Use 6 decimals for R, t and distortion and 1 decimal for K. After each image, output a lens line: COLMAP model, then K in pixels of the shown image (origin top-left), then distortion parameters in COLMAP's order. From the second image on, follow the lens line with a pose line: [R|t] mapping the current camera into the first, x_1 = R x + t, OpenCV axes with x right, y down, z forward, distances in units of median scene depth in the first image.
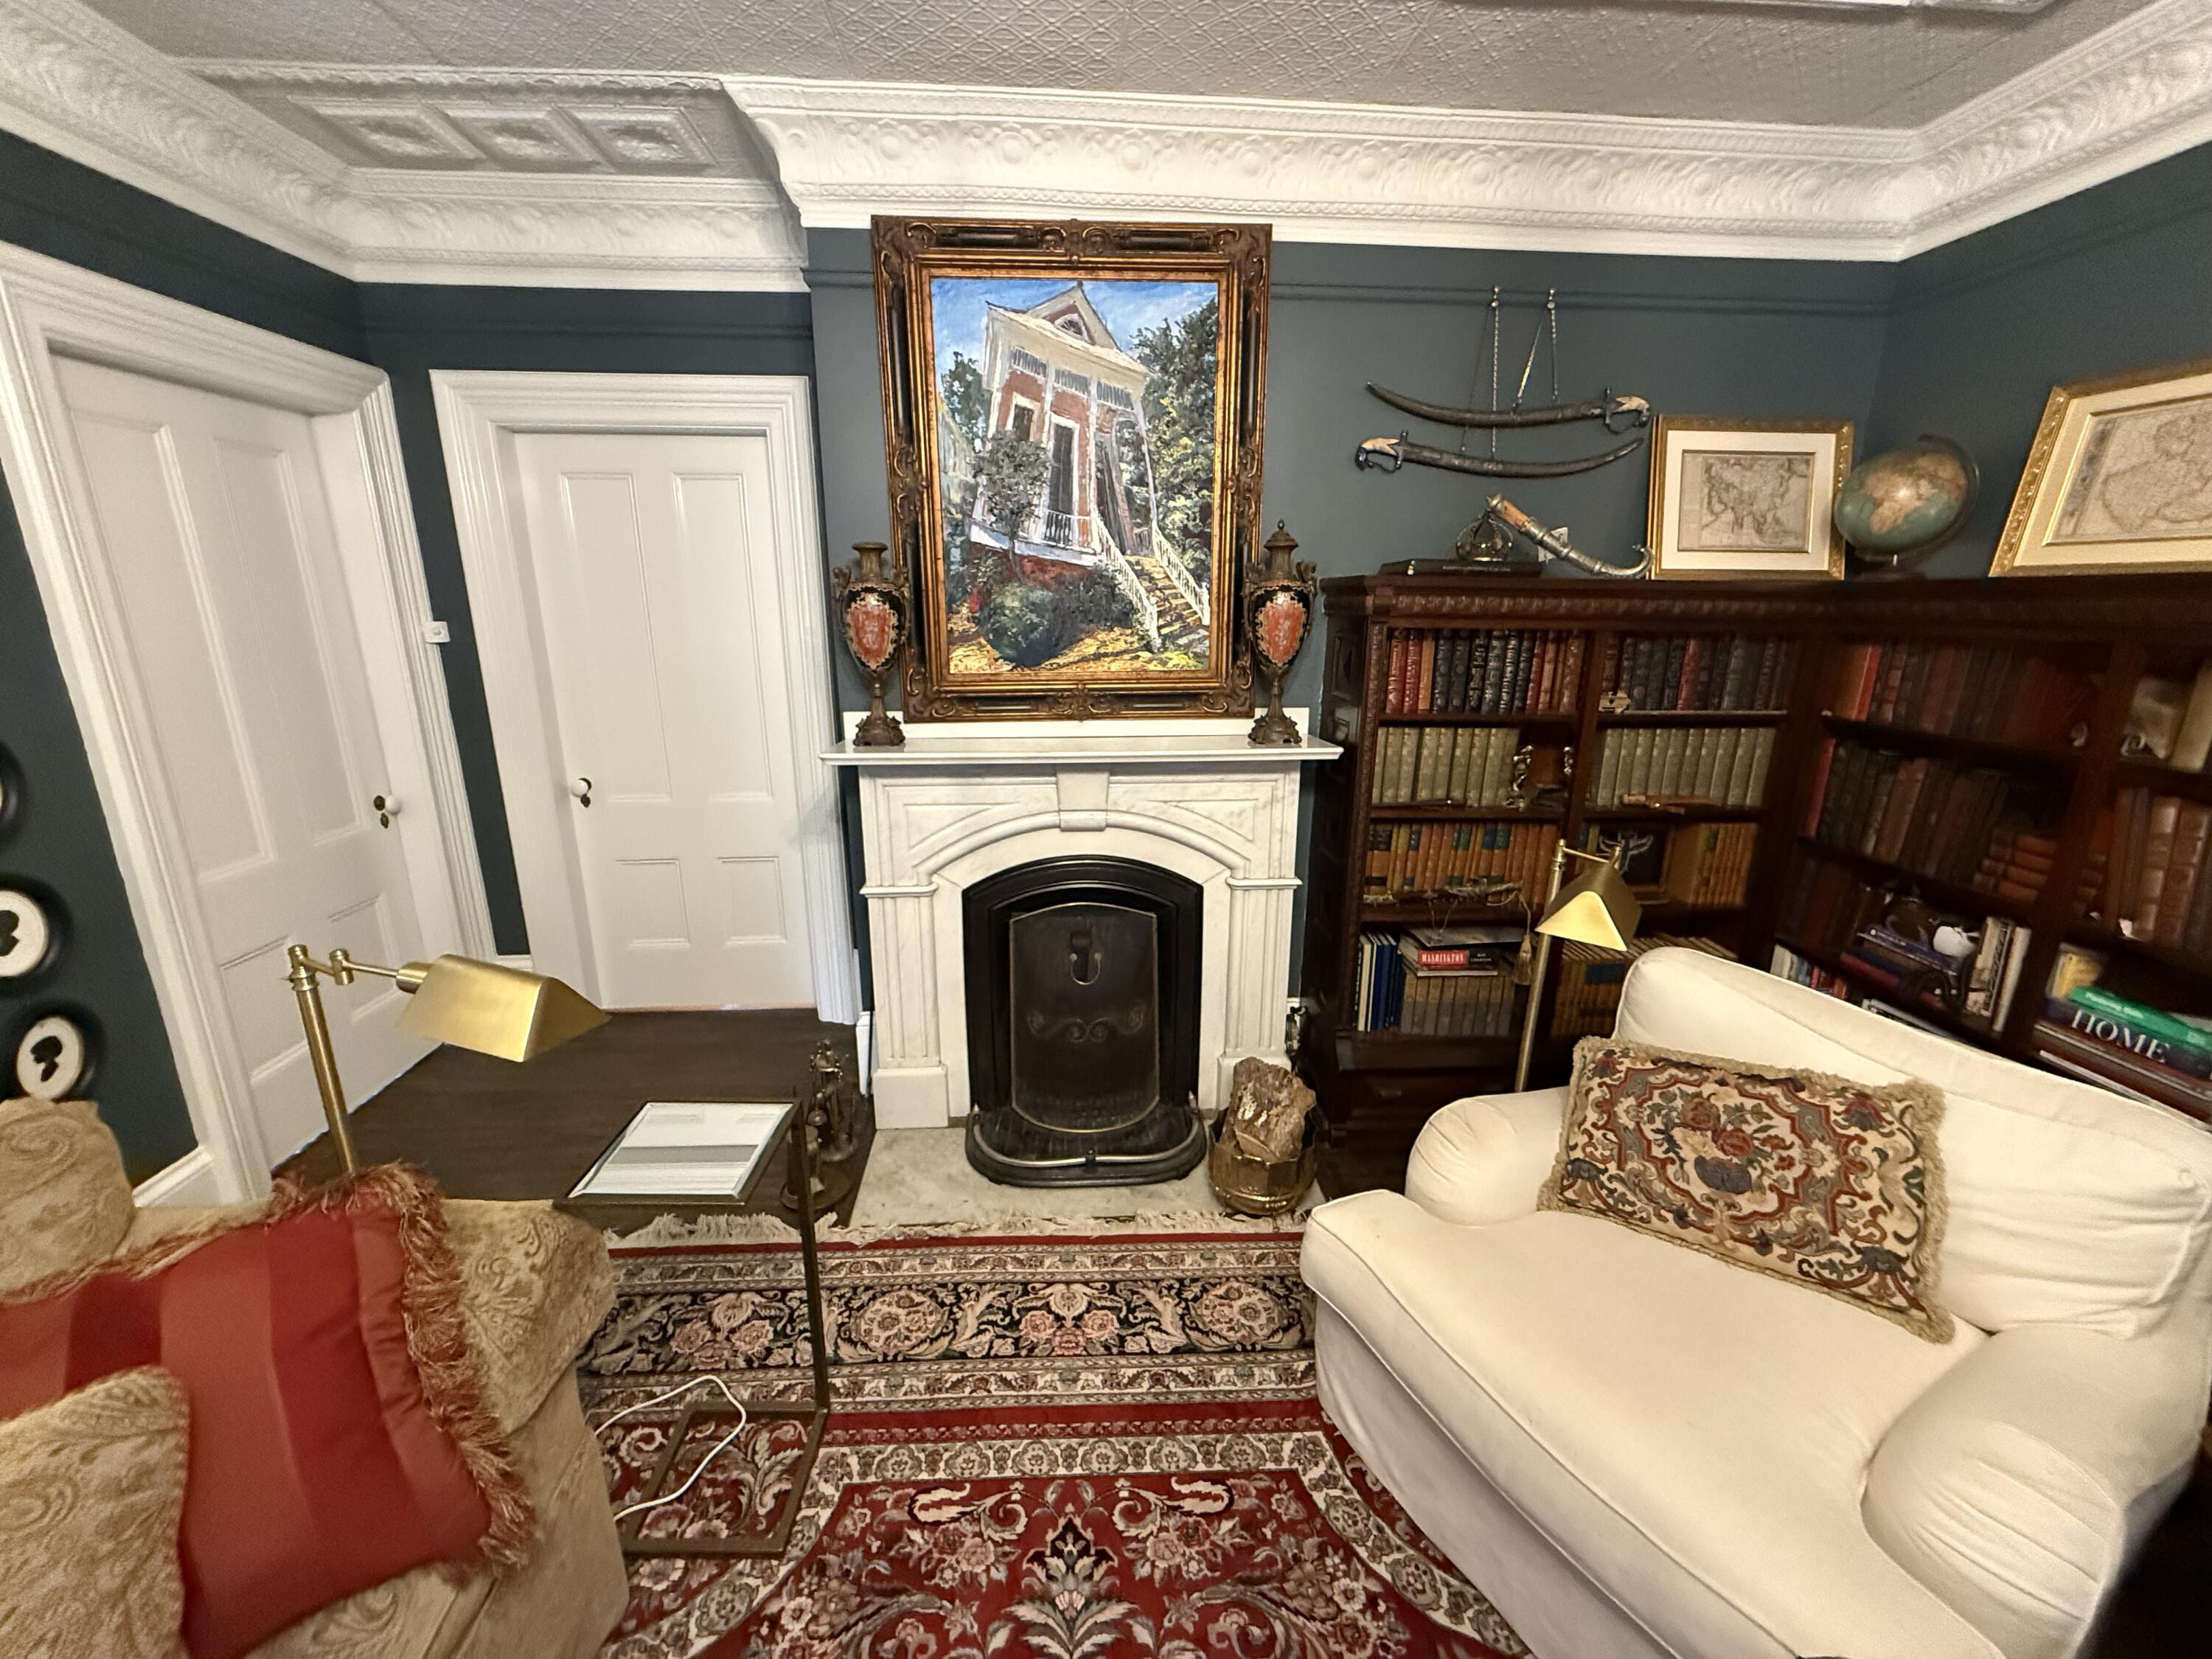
lens RADIAL K [[881.6, 0, 1098.0], [0, 881.6, 827.9], [0, 0, 1]] dist [-0.000542, 0.000096]
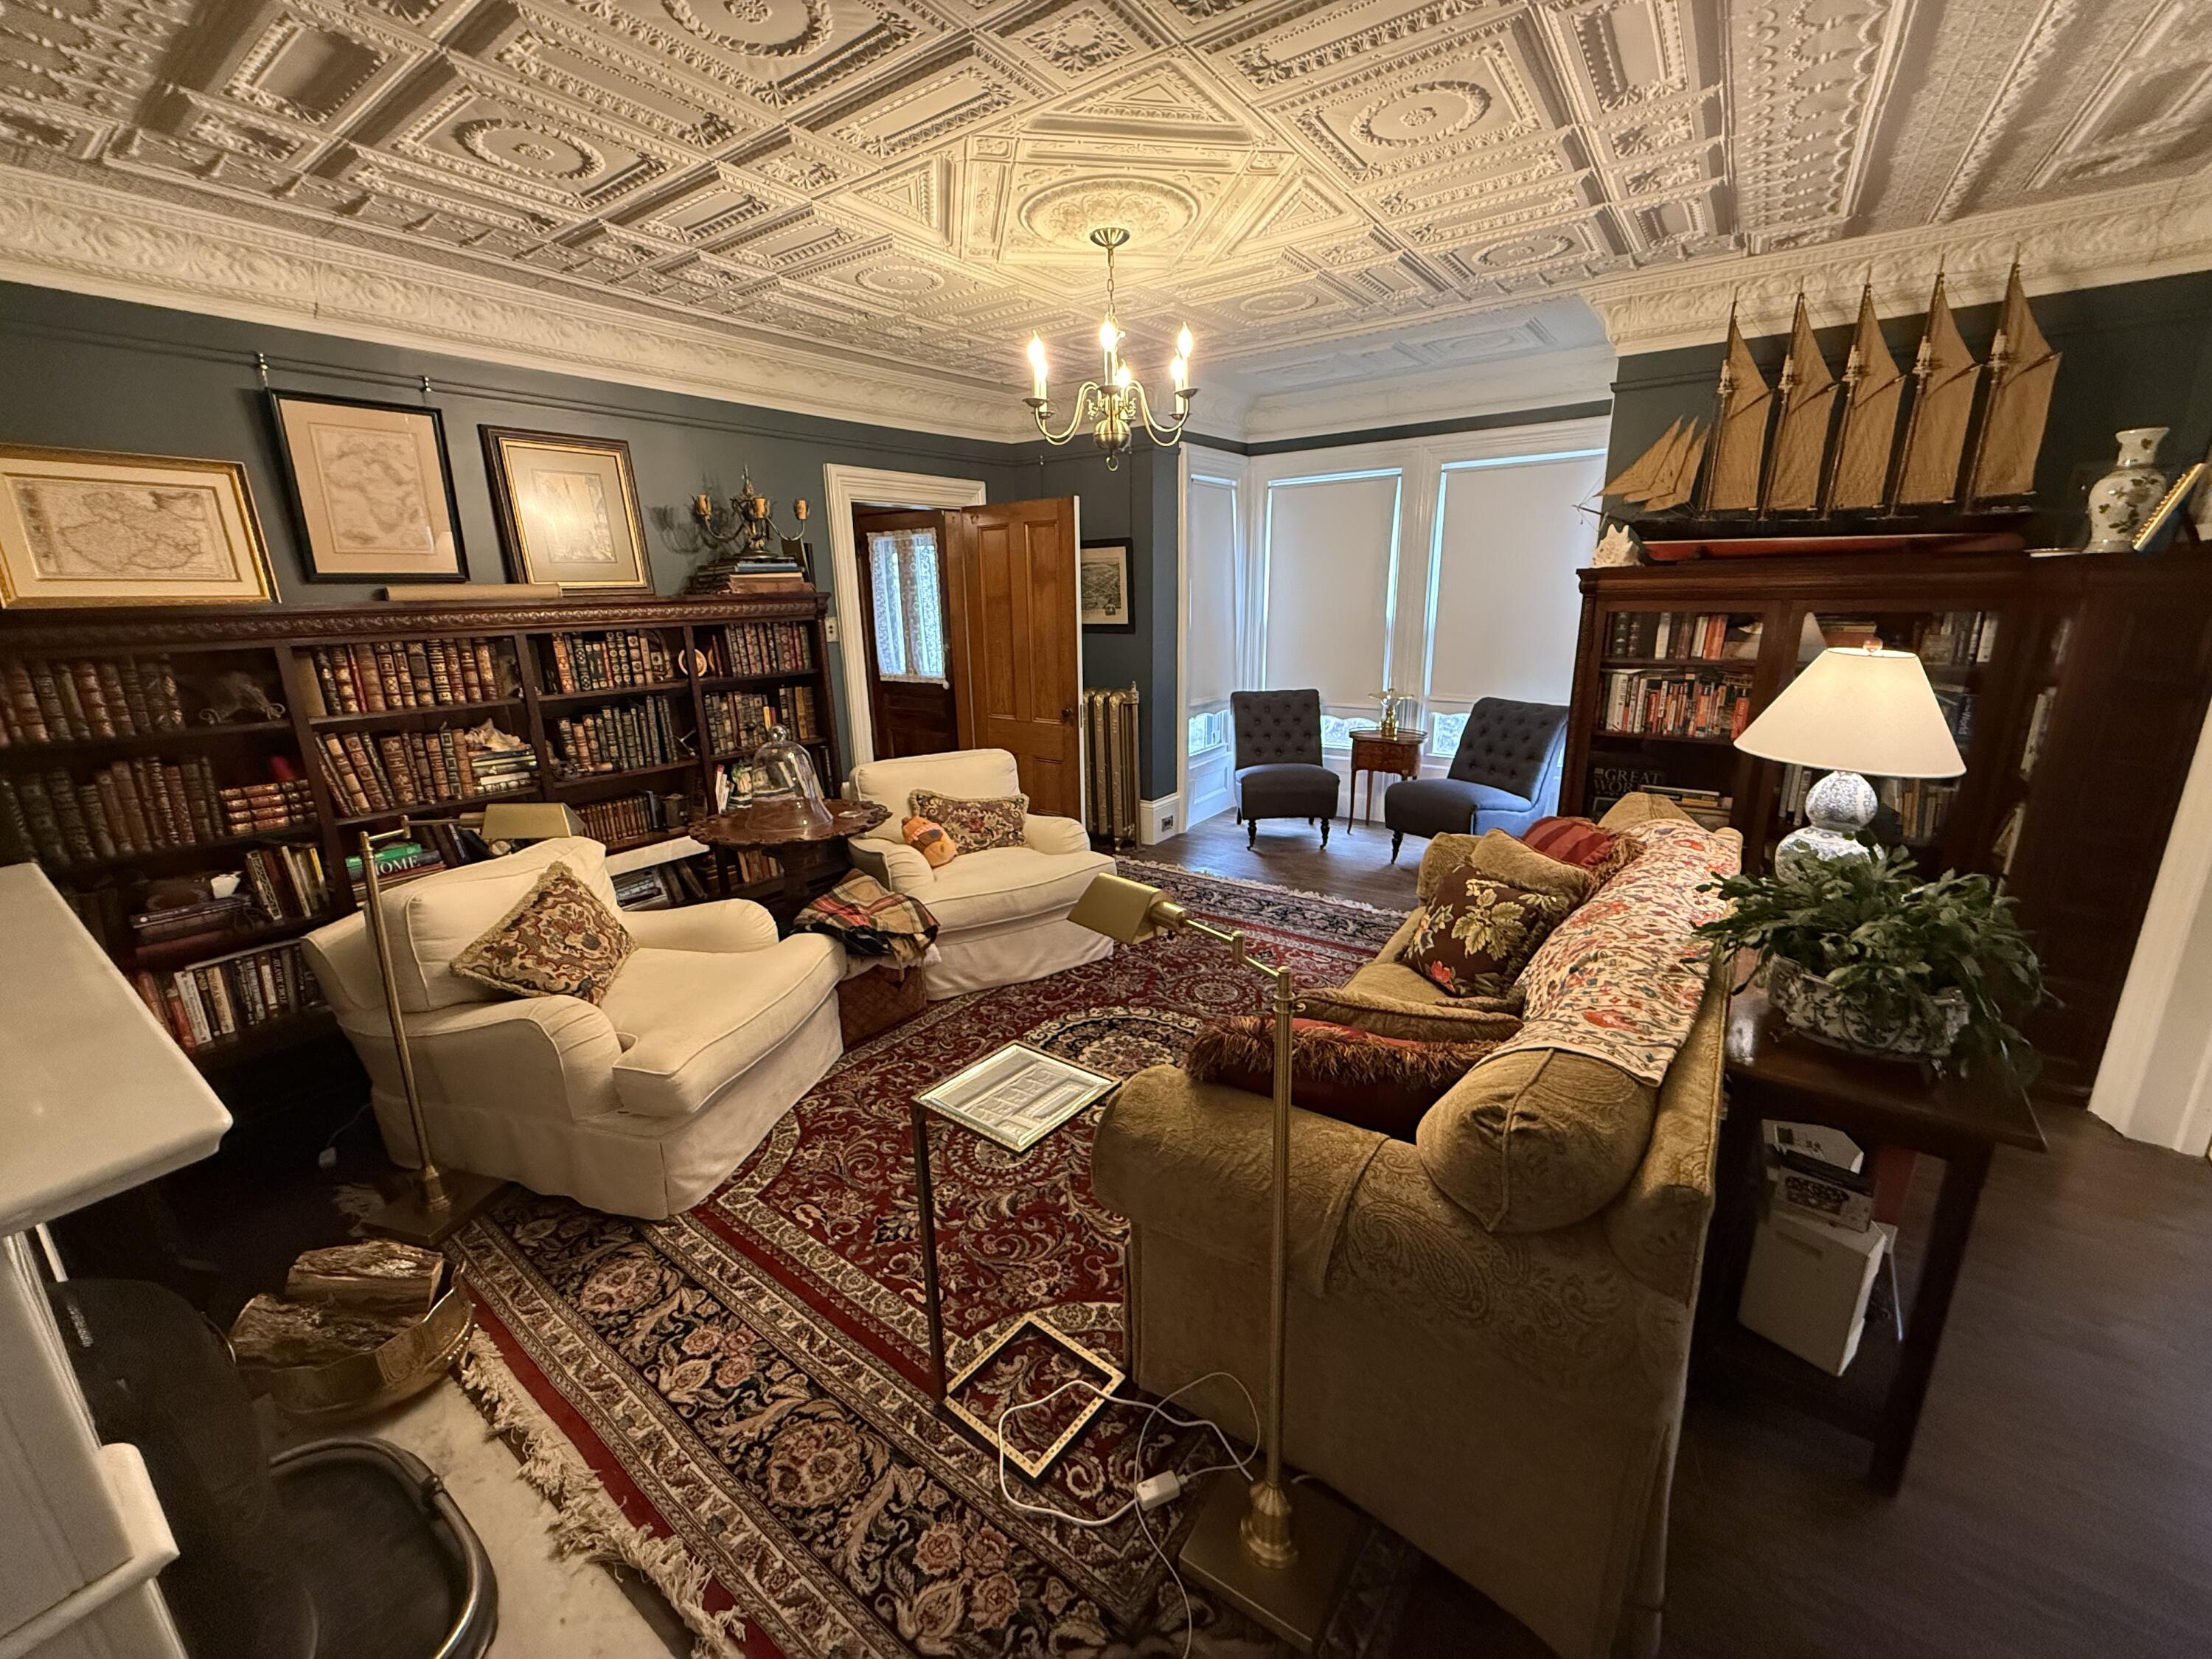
lens RADIAL K [[881.6, 0, 1098.0], [0, 881.6, 827.9], [0, 0, 1]] dist [-0.000542, 0.000096]
pose [[-0.773479, -0.150274, 0.615750, -0.713110], [0.178585, 0.880457, 0.439207, -0.252948], [-0.608143, 0.449681, -0.654178, 0.911419]]
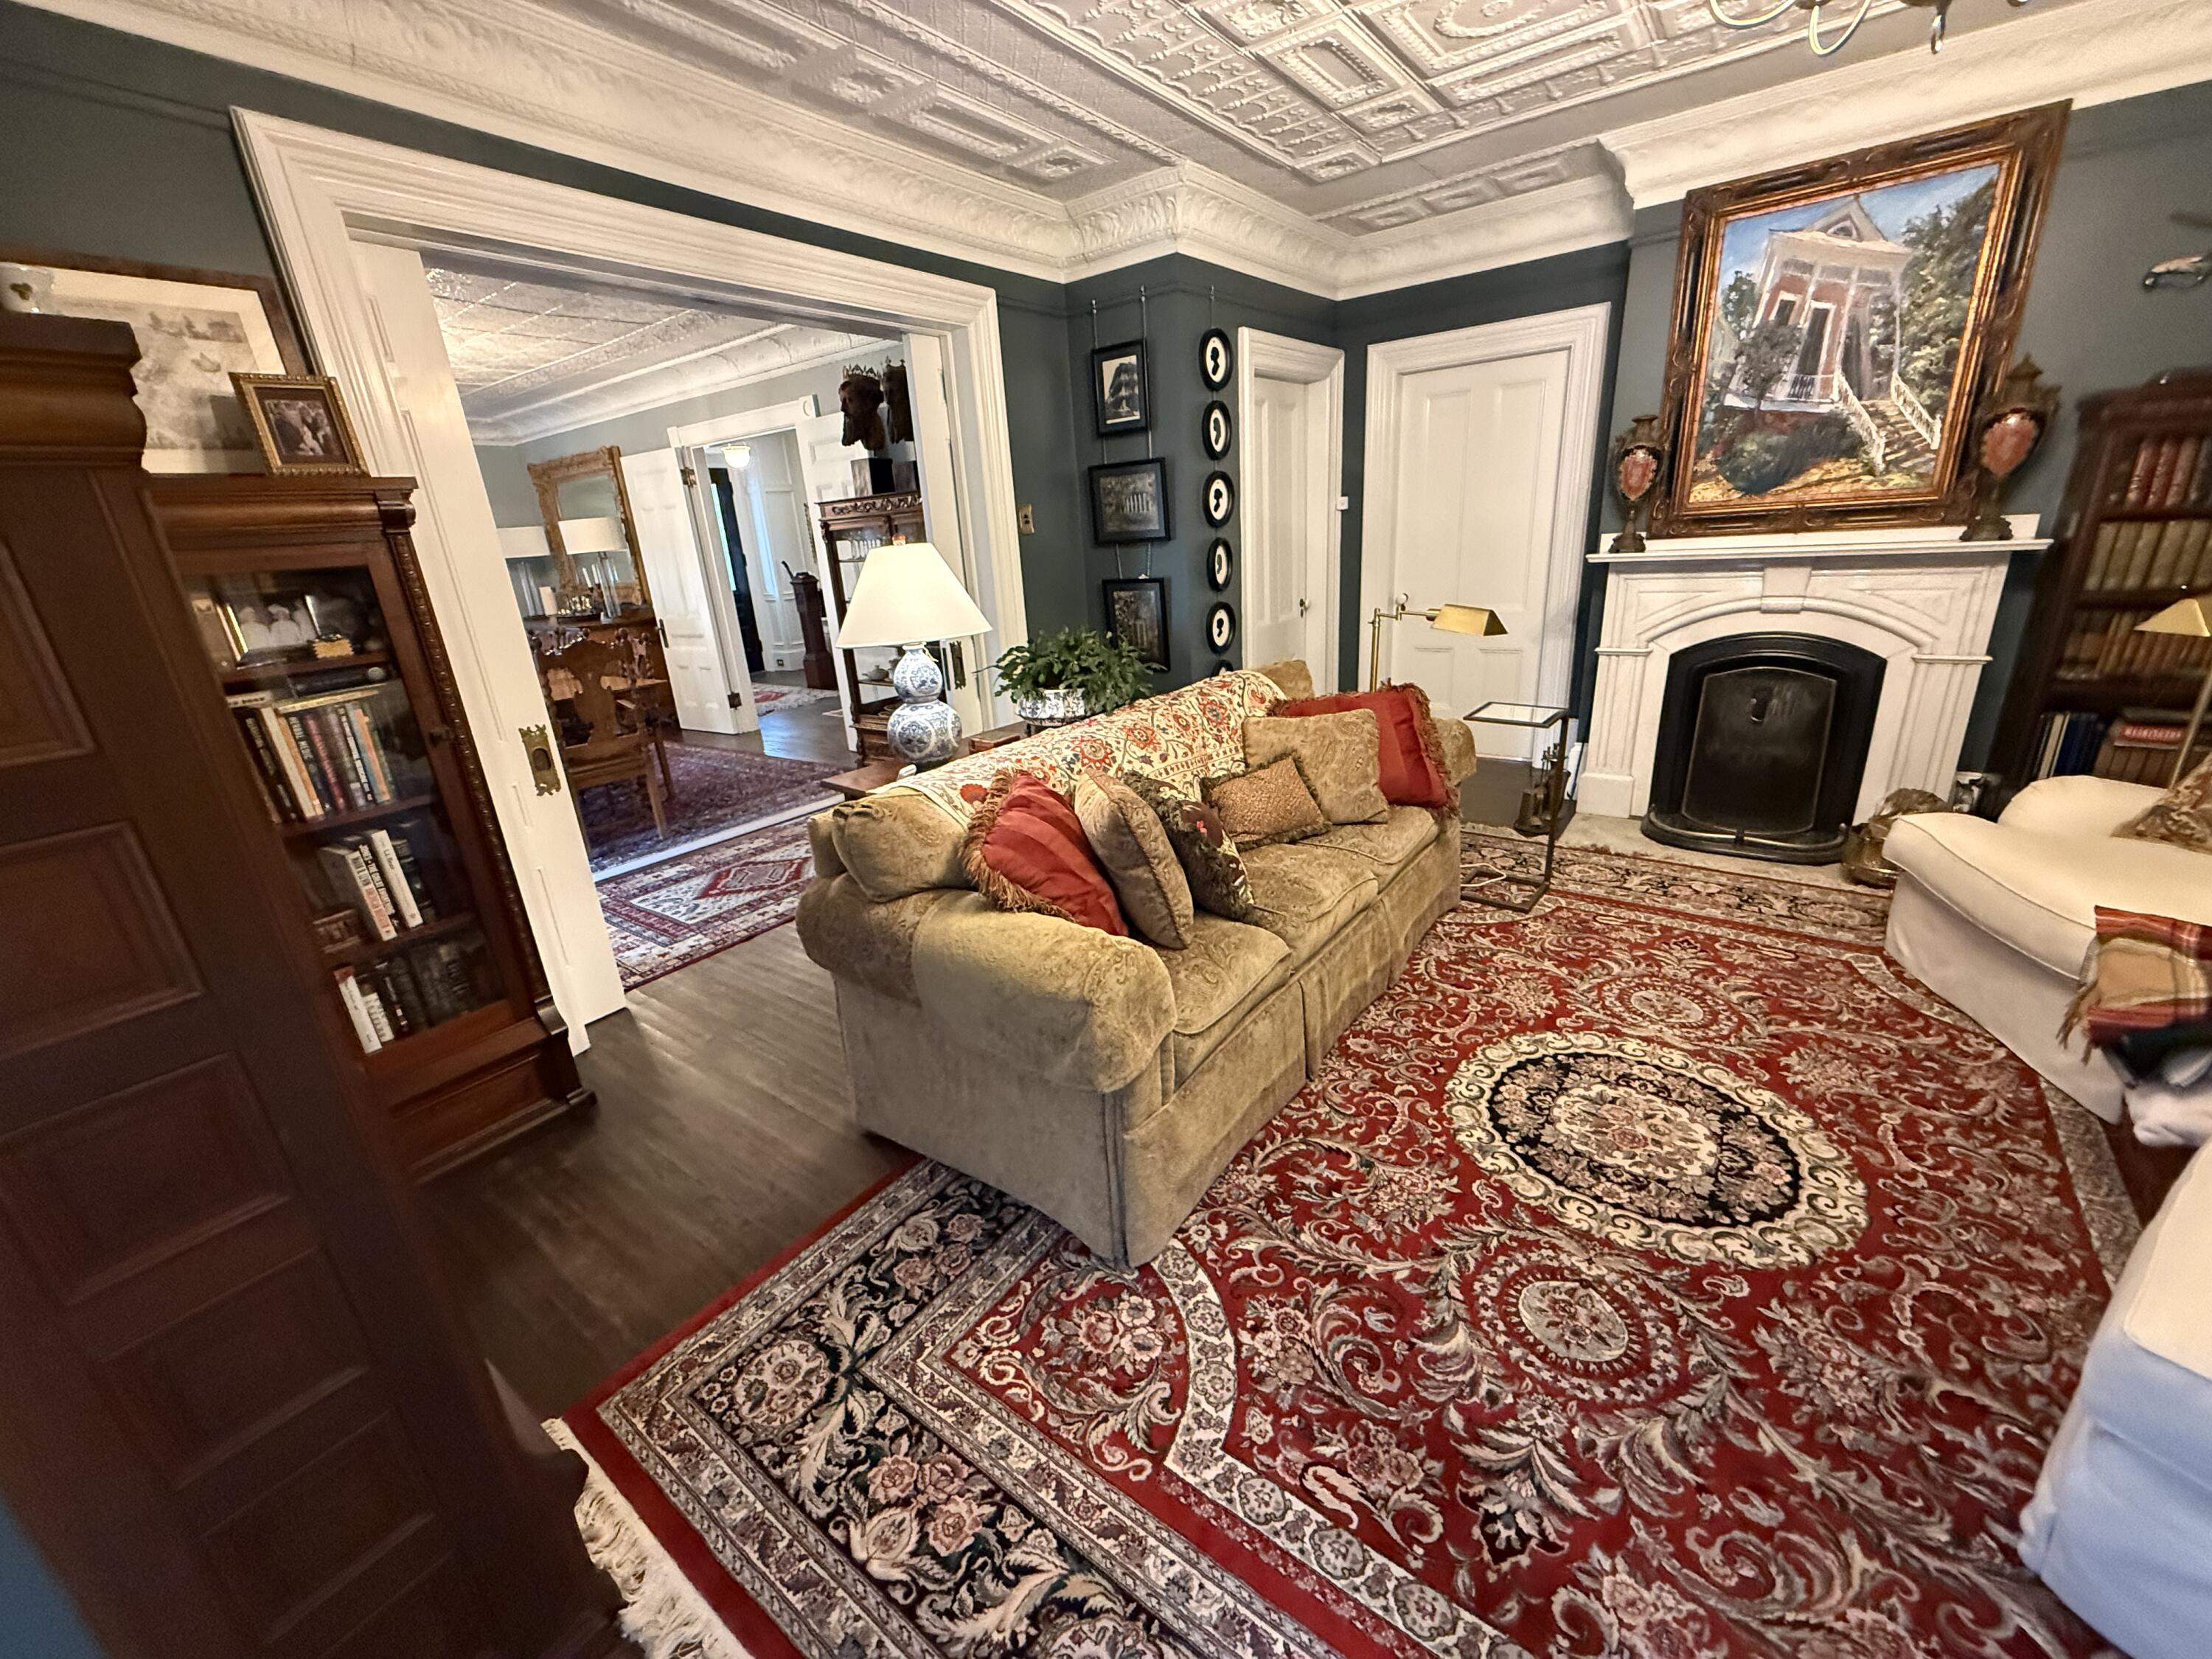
lens RADIAL K [[881.6, 0, 1098.0], [0, 881.6, 827.9], [0, 0, 1]] dist [-0.000542, 0.000096]
pose [[0.756765, 0.164171, -0.632736, 0.109028], [-0.097331, 0.985458, 0.139279, 0.260577], [0.646400, -0.043817, 0.761739, -0.809412]]
